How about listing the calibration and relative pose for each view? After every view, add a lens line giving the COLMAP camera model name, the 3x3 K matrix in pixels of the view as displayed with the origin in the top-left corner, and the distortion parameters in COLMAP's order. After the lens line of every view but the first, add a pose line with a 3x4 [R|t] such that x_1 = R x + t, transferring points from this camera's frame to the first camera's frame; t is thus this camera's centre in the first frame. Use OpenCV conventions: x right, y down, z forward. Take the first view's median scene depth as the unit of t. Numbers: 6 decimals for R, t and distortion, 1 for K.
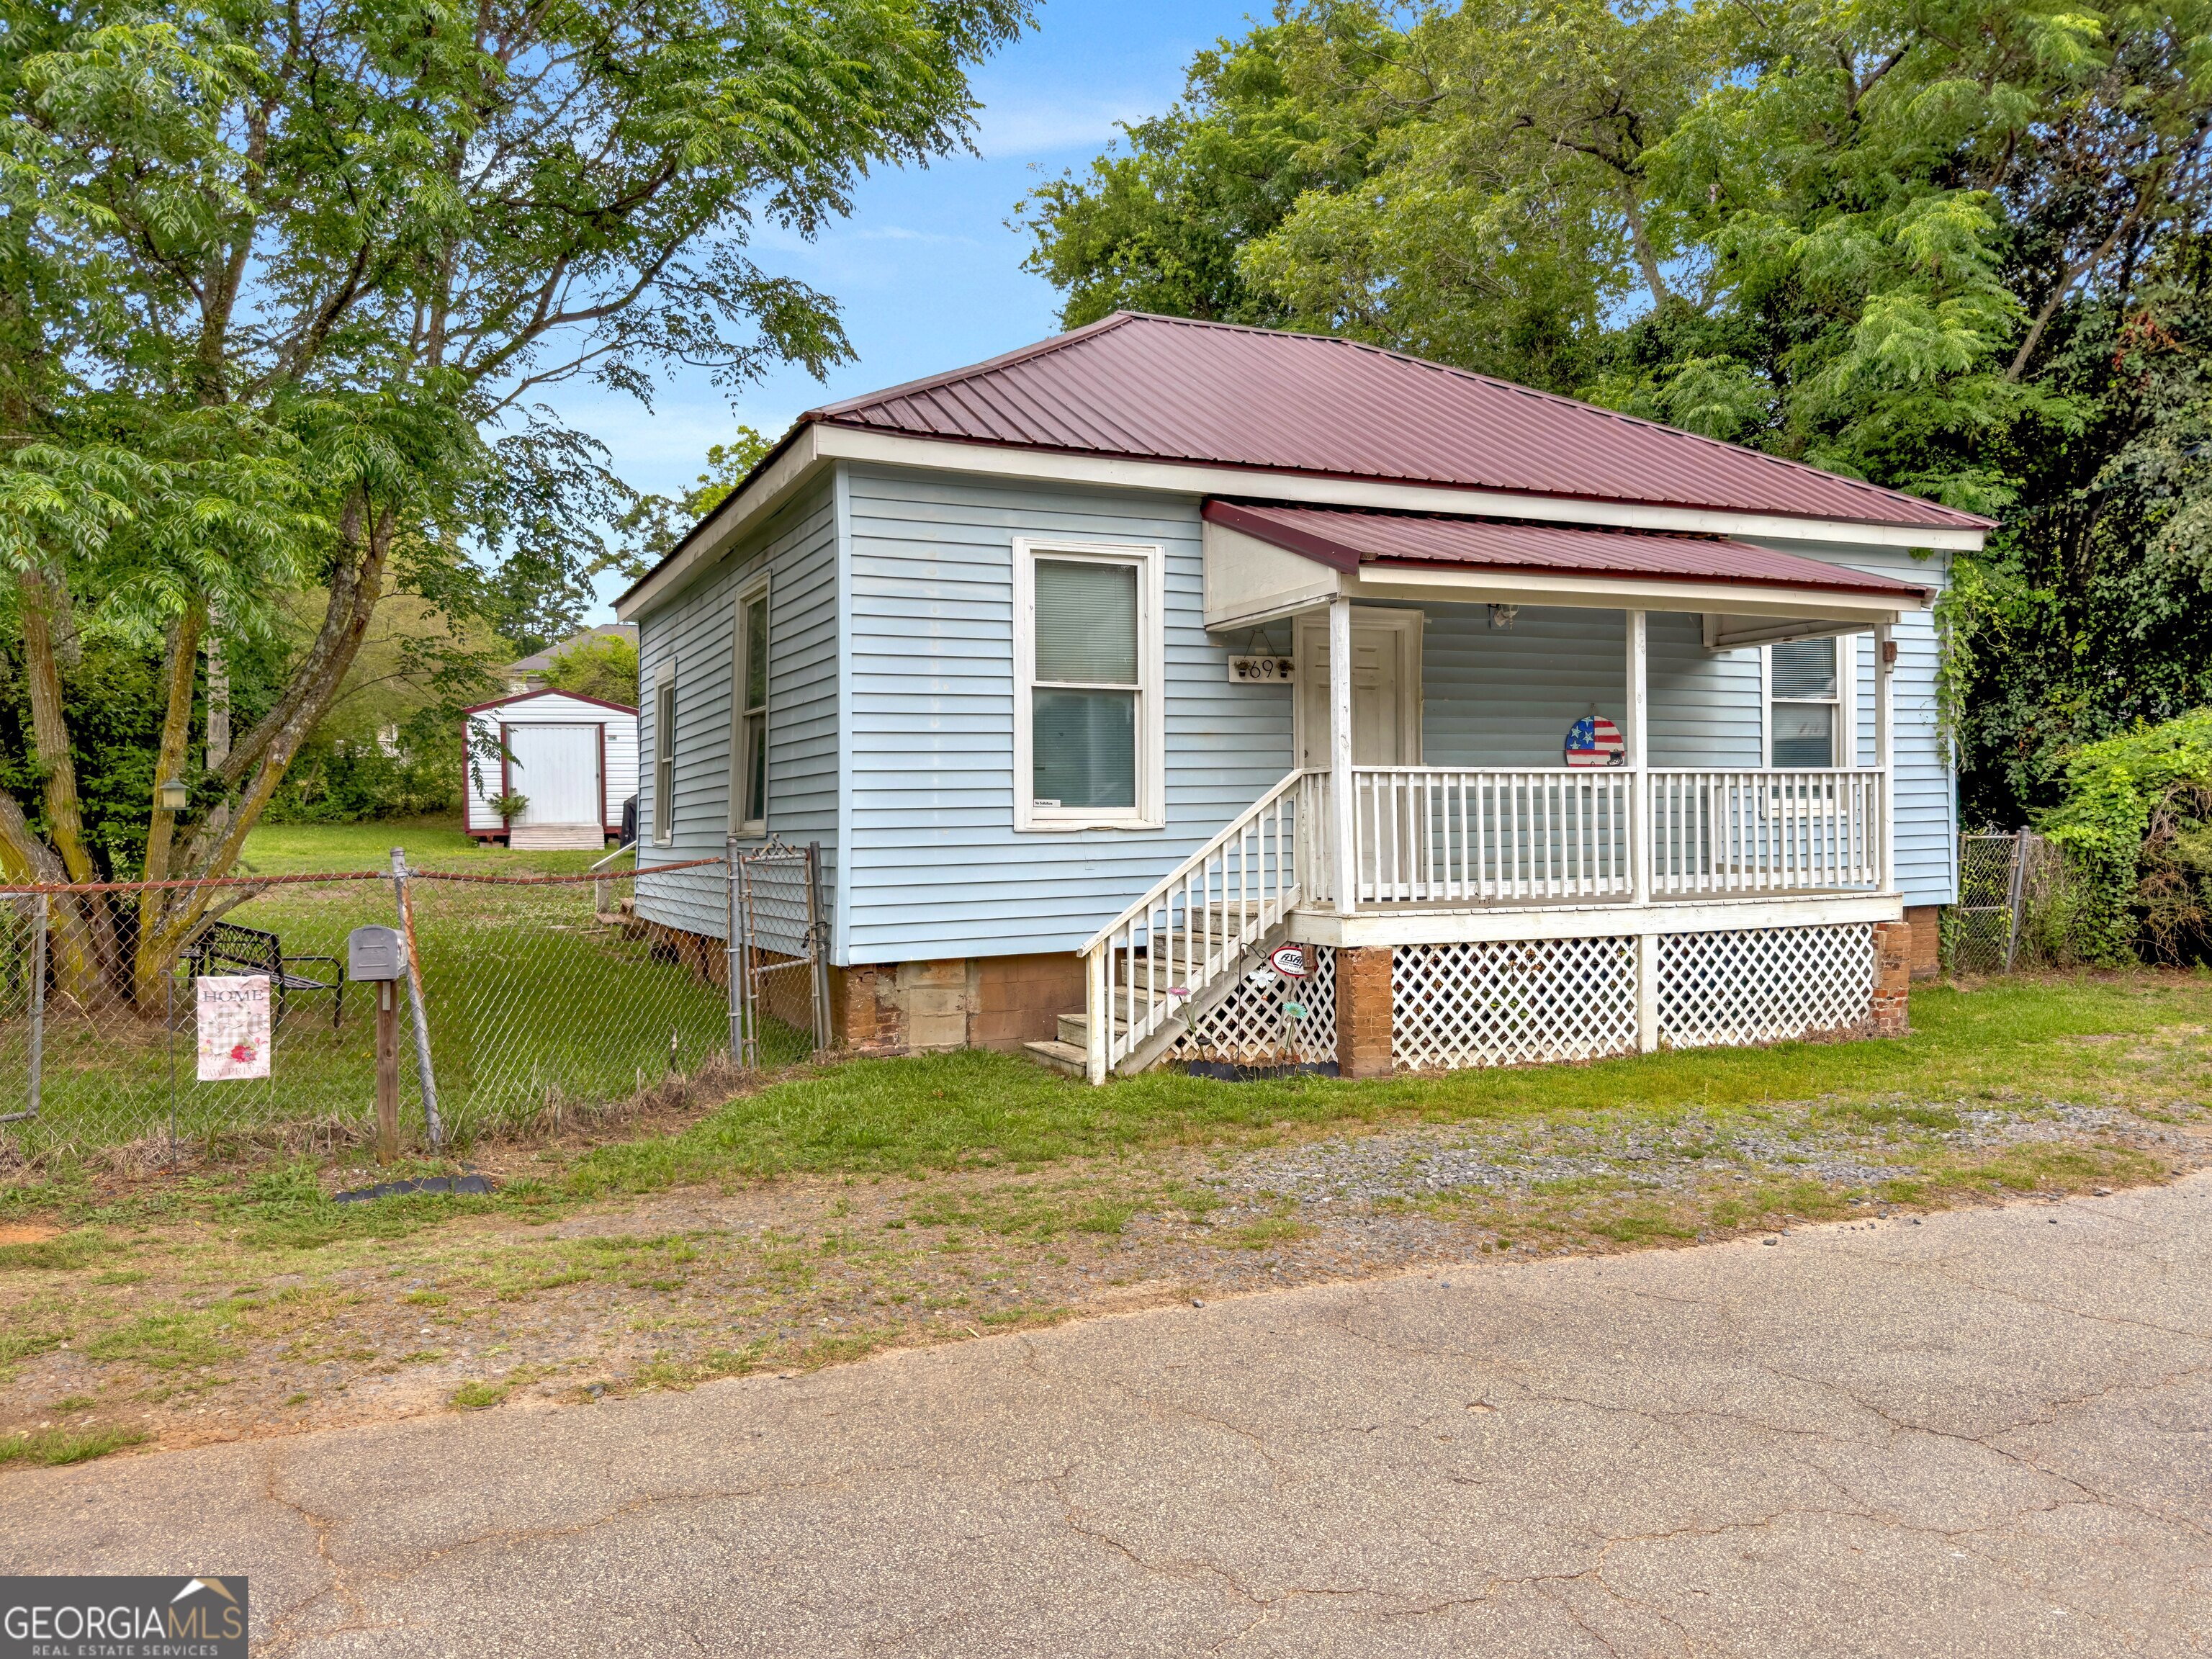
lens RADIAL K [[1574.6, 0, 1103.5], [0, 1574.6, 819.0], [0, 0, 1]] dist [0.061776, -0.003936]
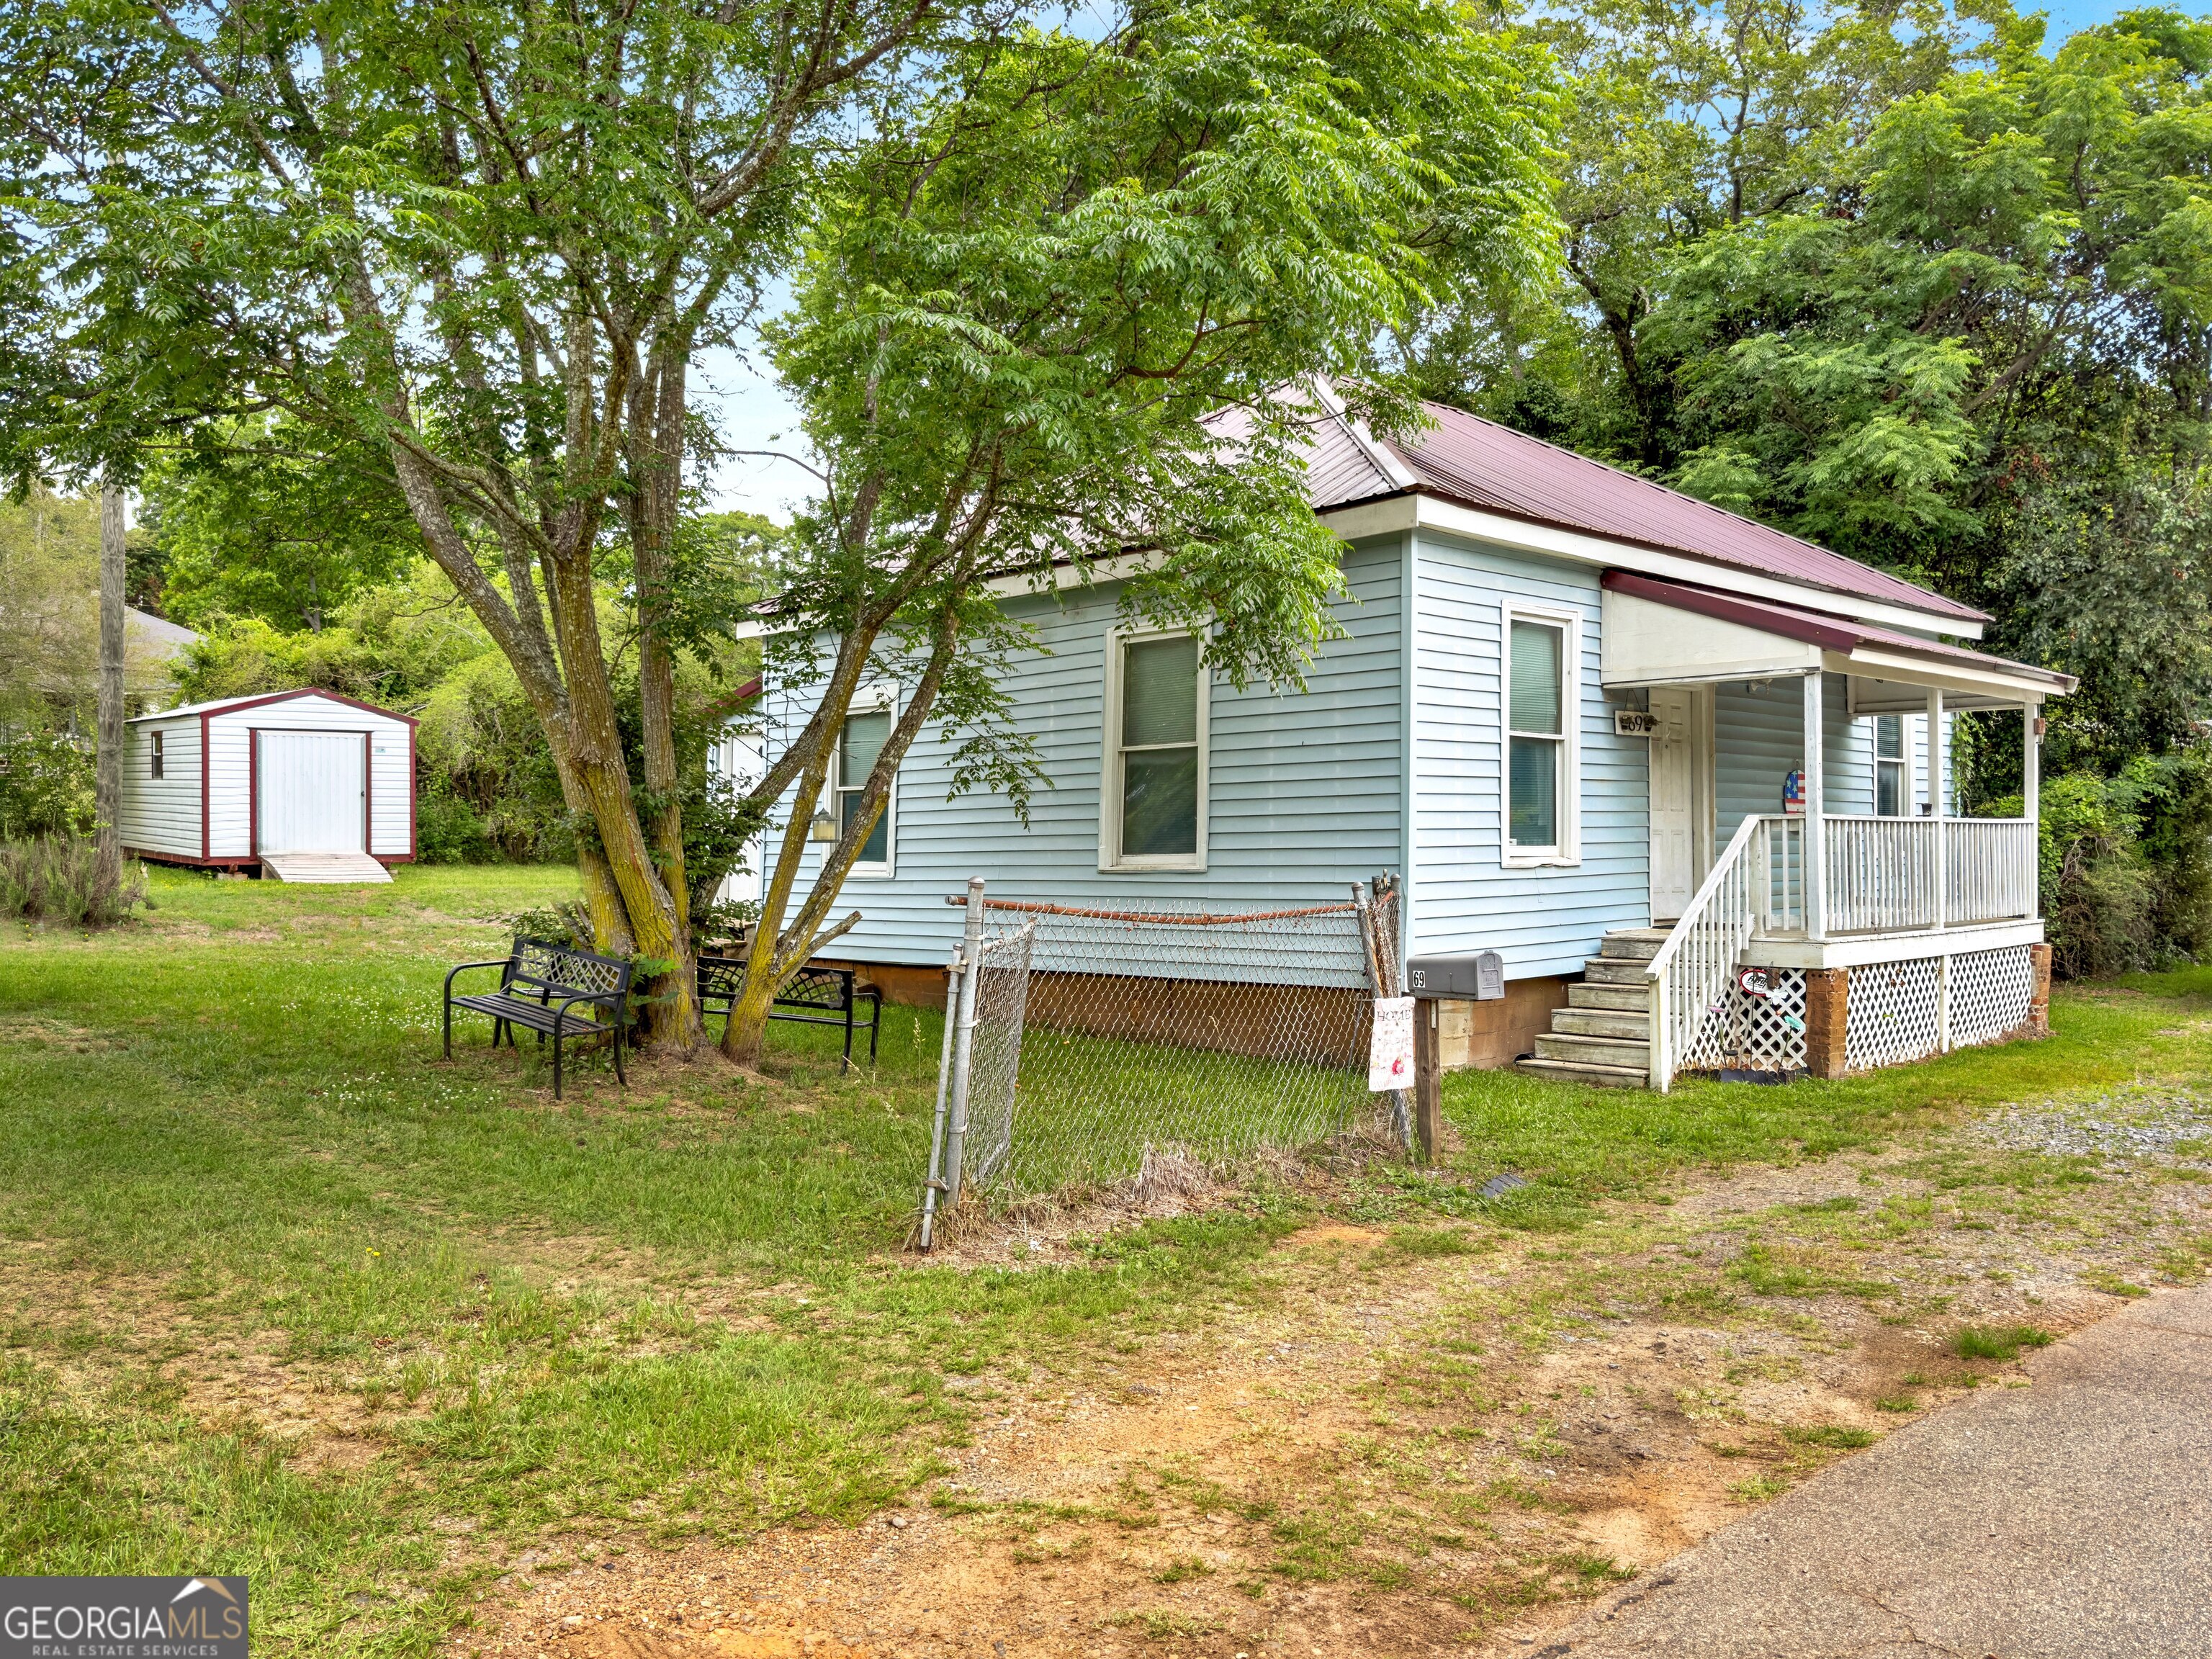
lens RADIAL K [[1764.9, 0, 1108.3], [0, 1764.9, 832.1], [0, 0, 1]] dist [0.035432, -0.004473]
pose [[0.941798, 0.011188, 0.335994, -0.680565], [-0.008287, 0.999915, -0.010065, -0.002378], [-0.336078, 0.006695, 0.941810, -0.056853]]
